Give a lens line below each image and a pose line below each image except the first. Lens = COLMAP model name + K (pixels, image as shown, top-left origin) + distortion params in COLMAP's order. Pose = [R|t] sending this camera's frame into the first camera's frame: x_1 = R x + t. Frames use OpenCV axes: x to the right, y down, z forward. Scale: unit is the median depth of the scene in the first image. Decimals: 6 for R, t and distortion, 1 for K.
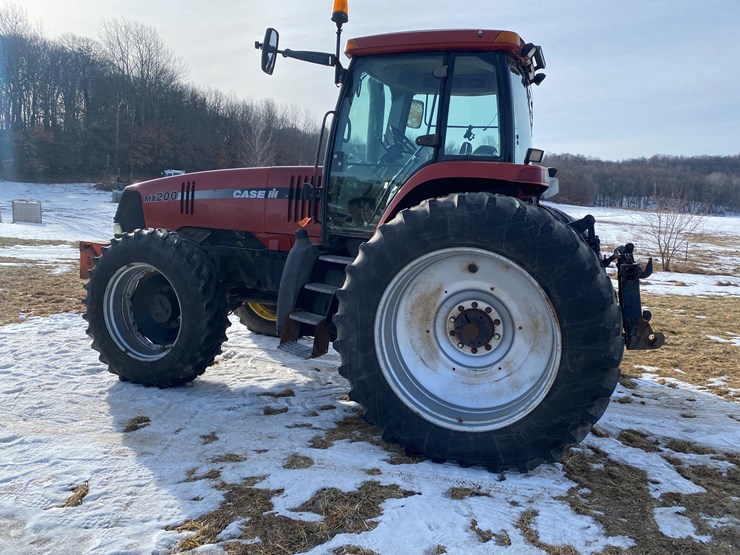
lens RADIAL K [[554.9, 0, 373.0], [0, 554.9, 281.0], [0, 0, 1]] dist [0.026604, -0.008993]
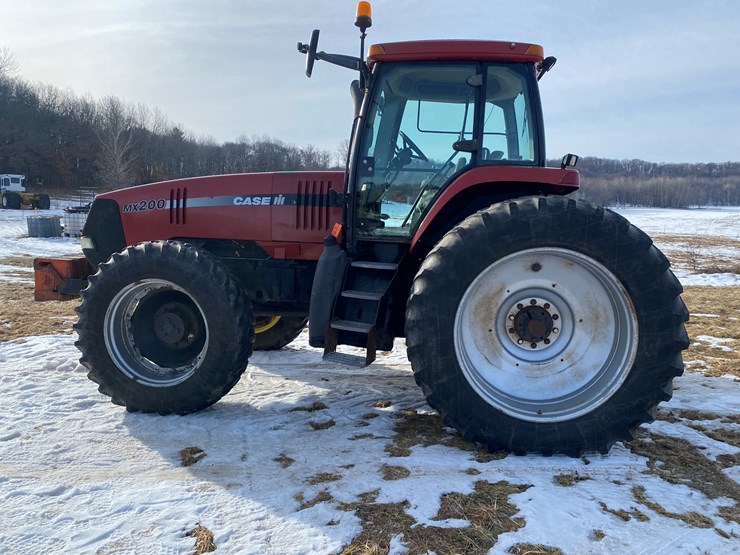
lens RADIAL K [[557.1, 0, 370.0], [0, 557.1, 277.5], [0, 0, 1]] dist [0.021290, -0.007432]
pose [[0.969643, -0.050752, 0.239199, -0.349831], [0.053524, 0.998553, -0.005105, -0.013759], [-0.238594, 0.017753, 0.970957, 0.041796]]
